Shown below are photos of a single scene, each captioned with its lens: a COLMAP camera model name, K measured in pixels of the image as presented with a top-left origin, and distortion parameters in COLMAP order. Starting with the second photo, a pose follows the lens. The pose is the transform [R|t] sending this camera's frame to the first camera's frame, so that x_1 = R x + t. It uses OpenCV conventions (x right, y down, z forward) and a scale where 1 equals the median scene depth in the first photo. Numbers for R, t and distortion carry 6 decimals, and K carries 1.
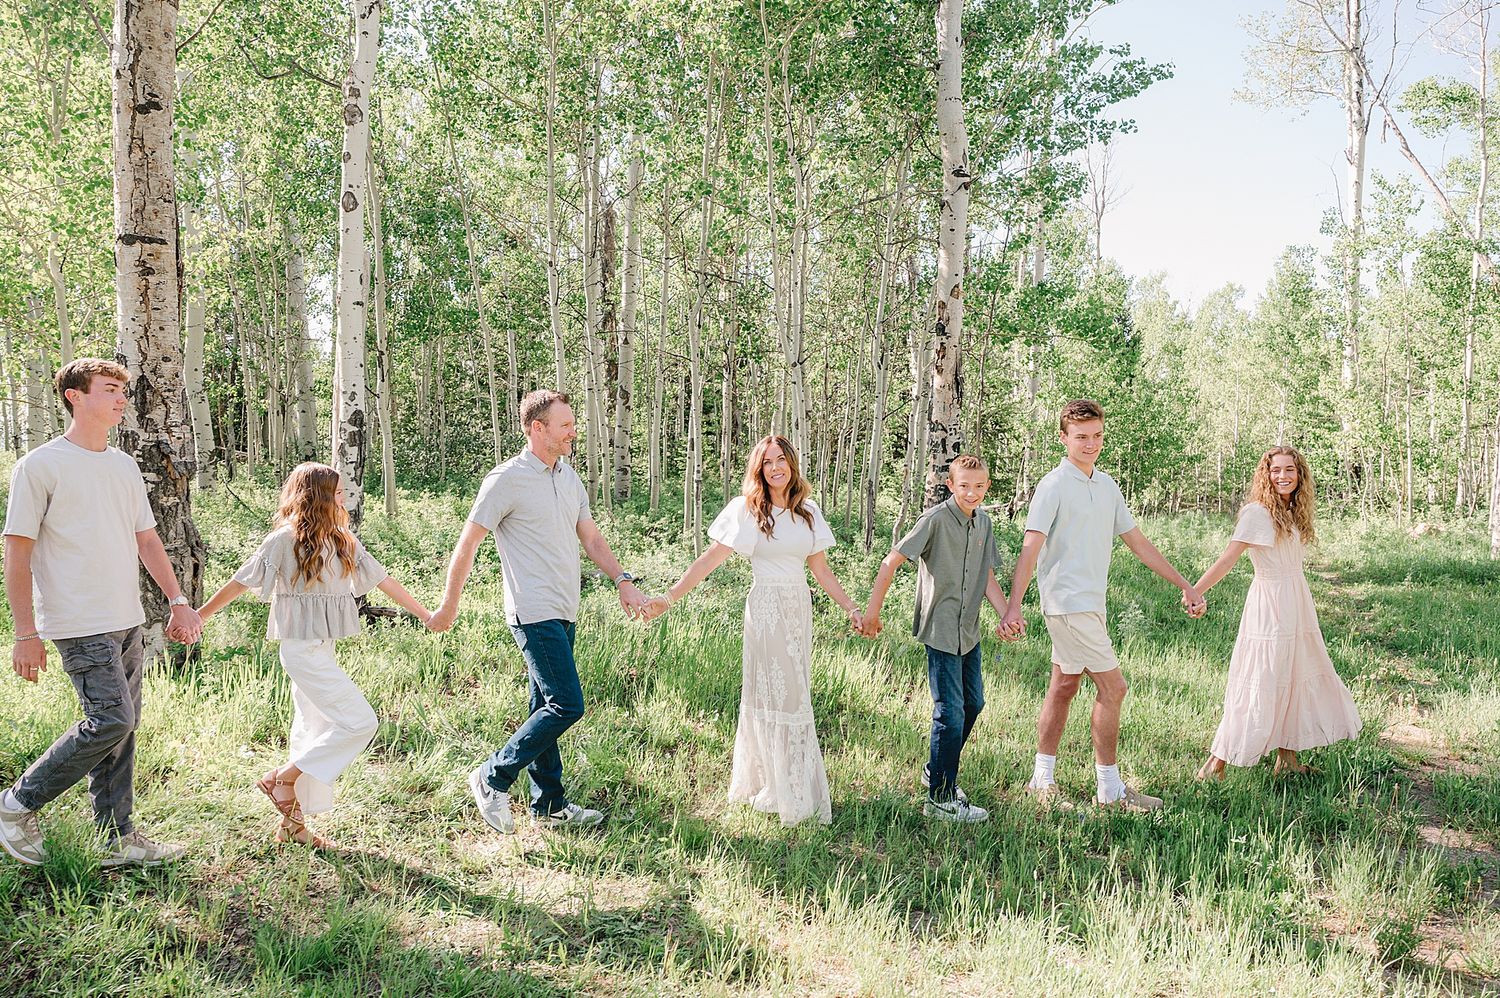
lens RADIAL K [[998.4, 0, 750.3], [0, 998.4, 494.0], [0, 0, 1]] dist [-0.000937, 0.000105]
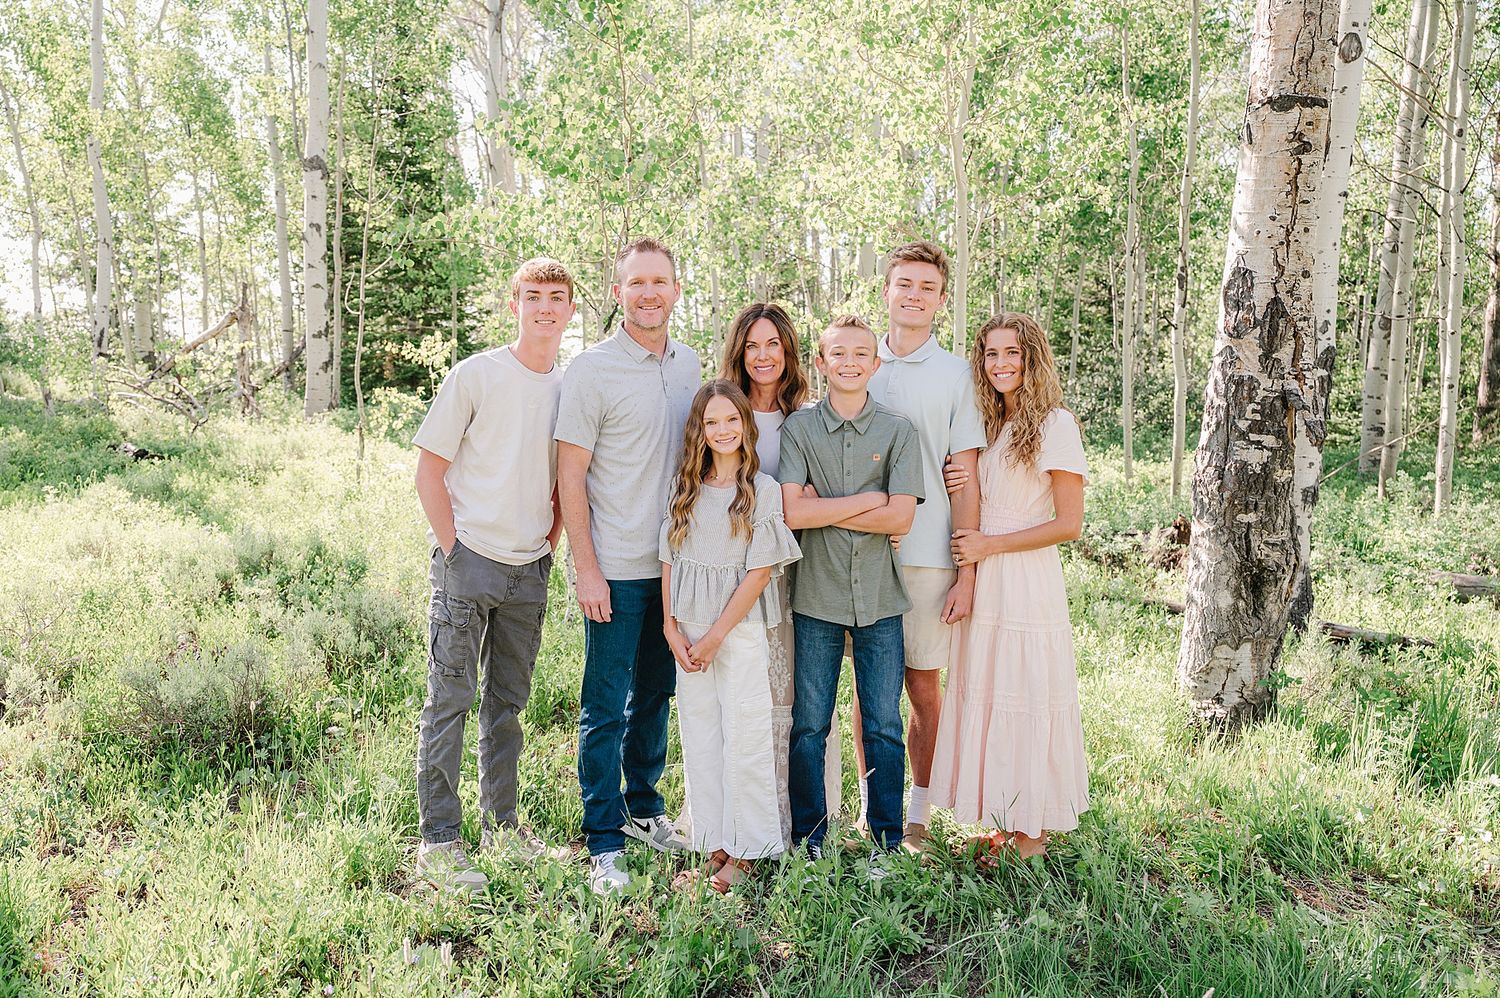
lens RADIAL K [[1218.3, 0, 750.0], [0, 1218.3, 499.0], [0, 0, 1]] dist [-0.000291, -0.001958]
pose [[0.902233, 0.056417, -0.427543, -0.561370], [-0.038158, 0.997961, 0.051164, -0.006268], [0.429558, -0.029847, 0.902546, 0.054601]]
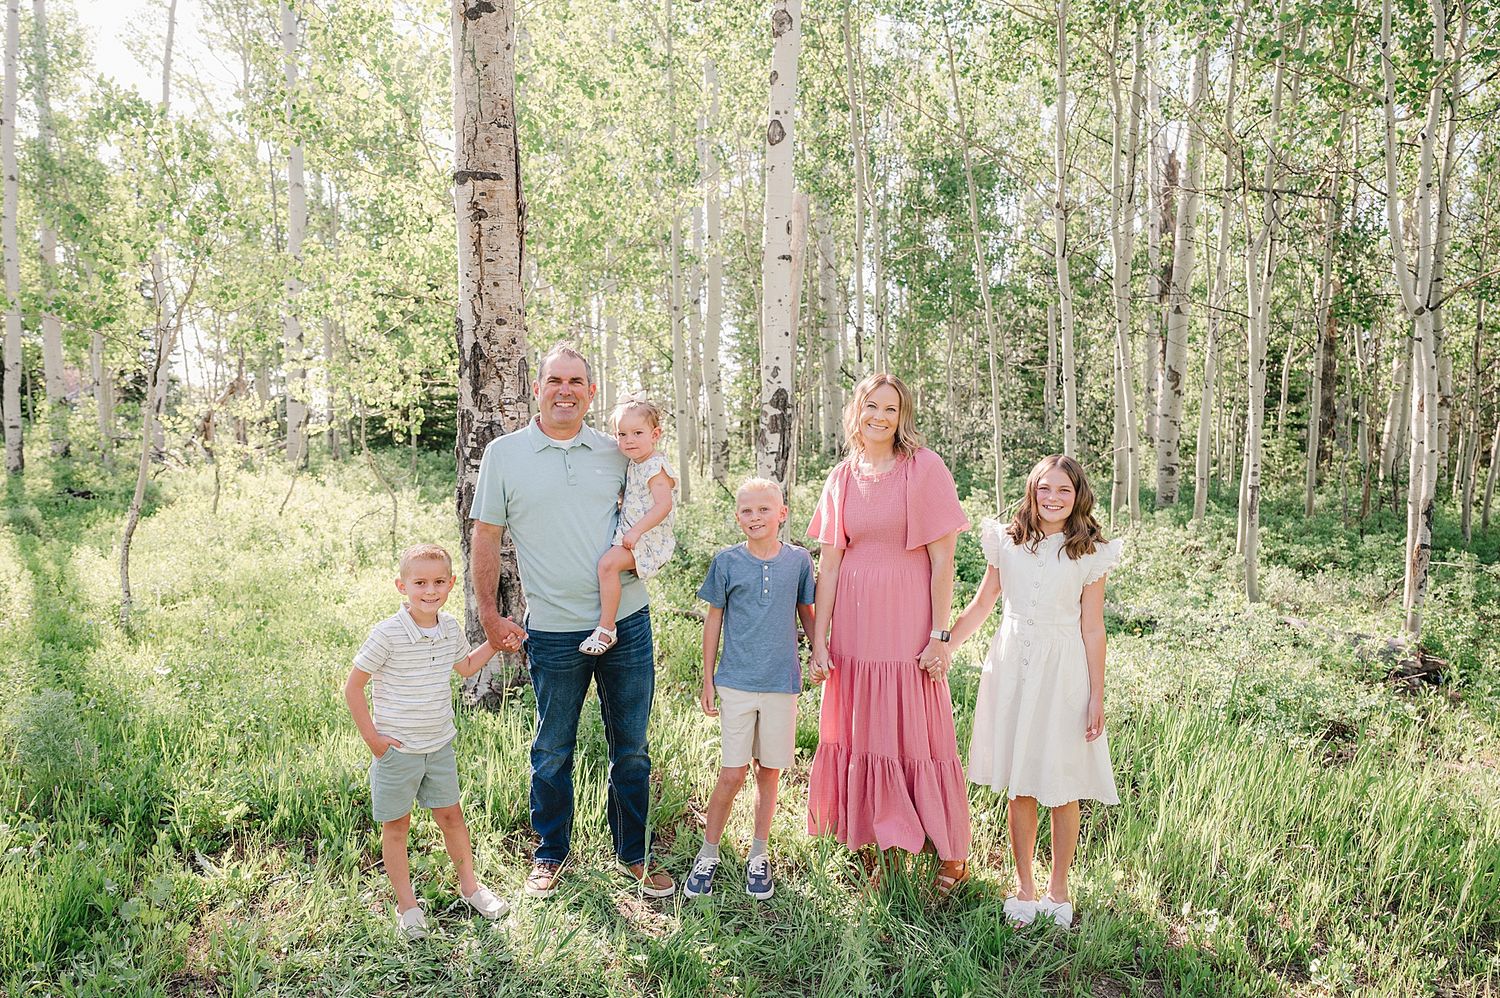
lens RADIAL K [[1035.9, 0, 750.0], [0, 1035.9, 499.0], [0, 0, 1]] dist [-0.017744, 0.001940]
pose [[0.860544, 0.035462, -0.508140, 0.026166], [-0.031692, 0.999368, 0.016073, -0.010009], [0.508389, 0.002272, 0.861124, 0.373319]]
